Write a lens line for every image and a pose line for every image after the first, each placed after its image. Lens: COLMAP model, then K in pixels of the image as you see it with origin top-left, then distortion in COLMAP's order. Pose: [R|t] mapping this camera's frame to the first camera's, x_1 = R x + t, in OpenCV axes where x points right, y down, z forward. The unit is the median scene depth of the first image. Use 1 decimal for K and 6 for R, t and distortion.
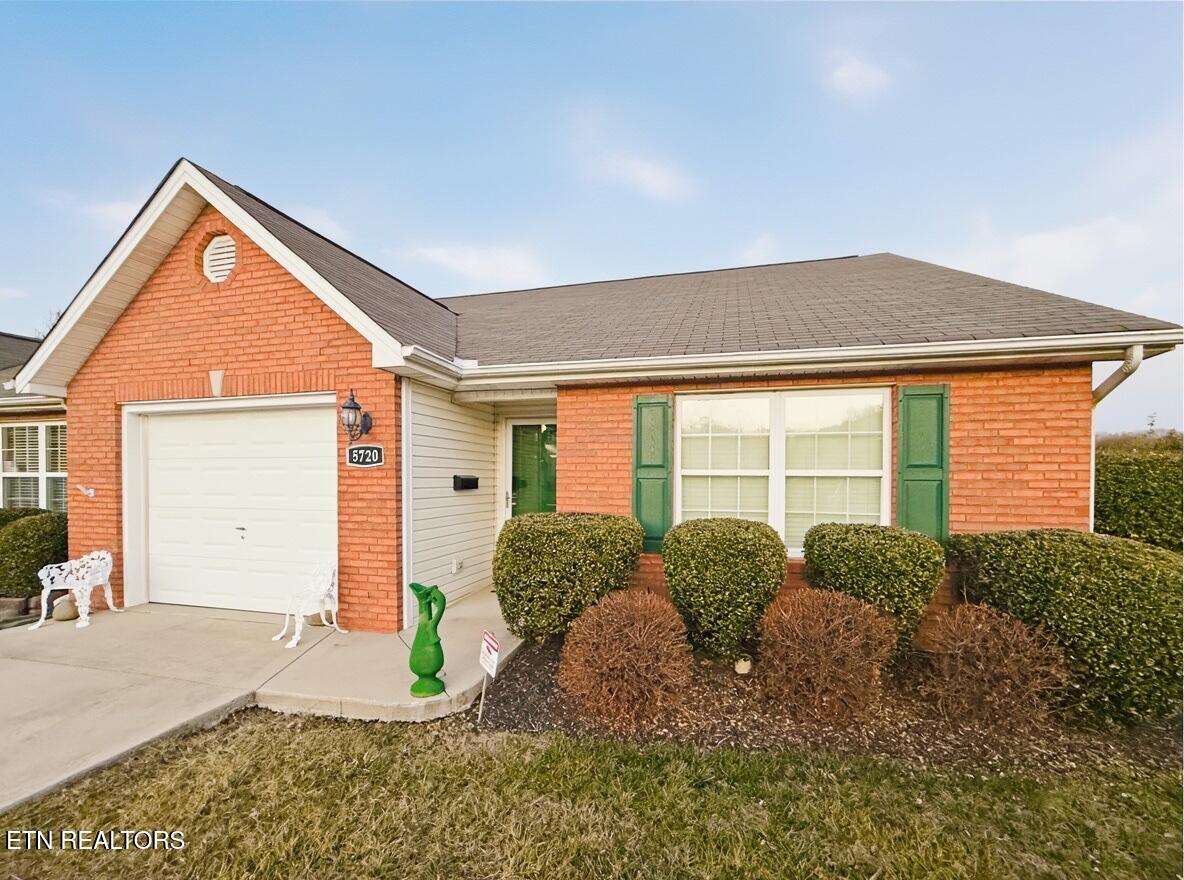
lens RADIAL K [[498.2, 0, 591.9], [0, 498.2, 457.1], [0, 0, 1]] dist [0.000160, 0.000304]
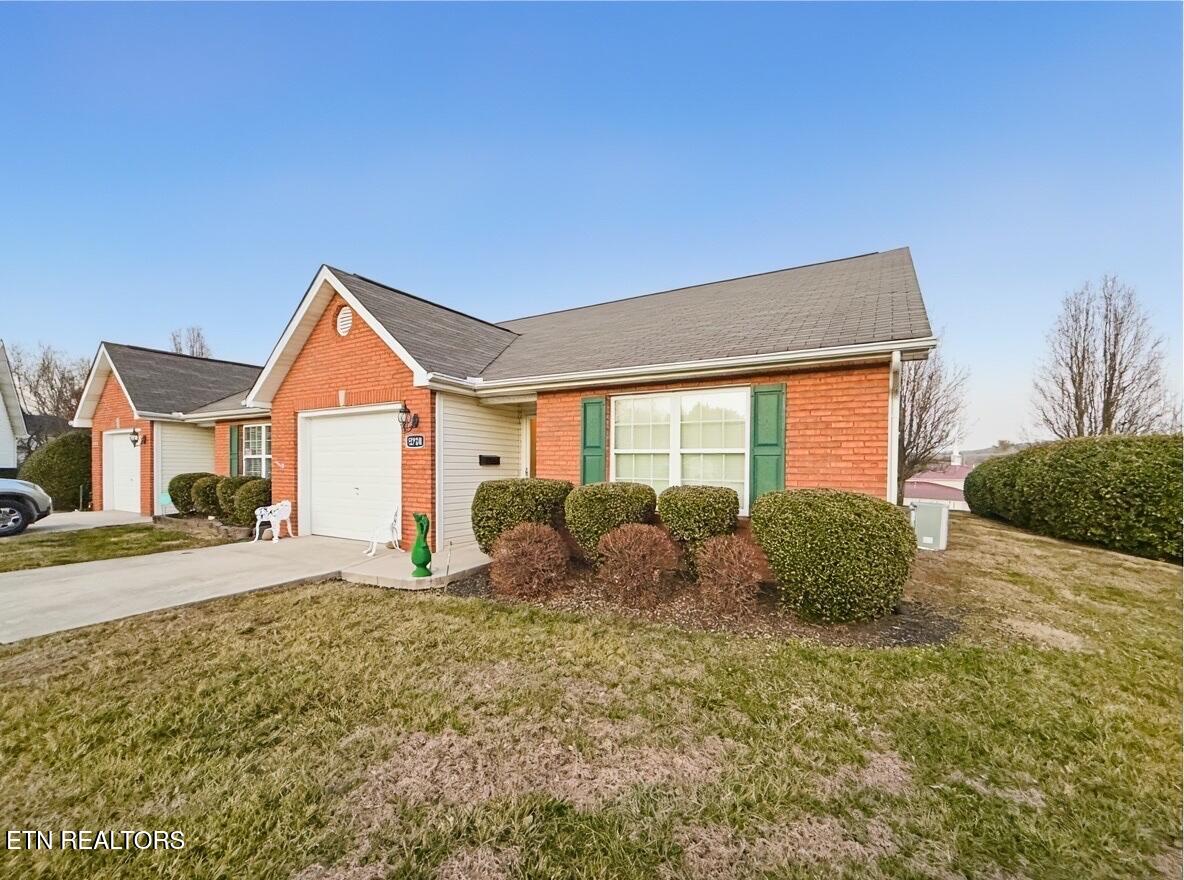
lens RADIAL K [[486.0, 0, 592.0], [0, 486.0, 440.0], [0, 0, 1]] dist [0.001232, 0.000192]
pose [[0.964782, -0.009901, -0.262865, 0.489961], [0.005873, 0.999853, -0.016105, 0.020936], [0.262986, 0.013994, 0.964698, -0.342376]]
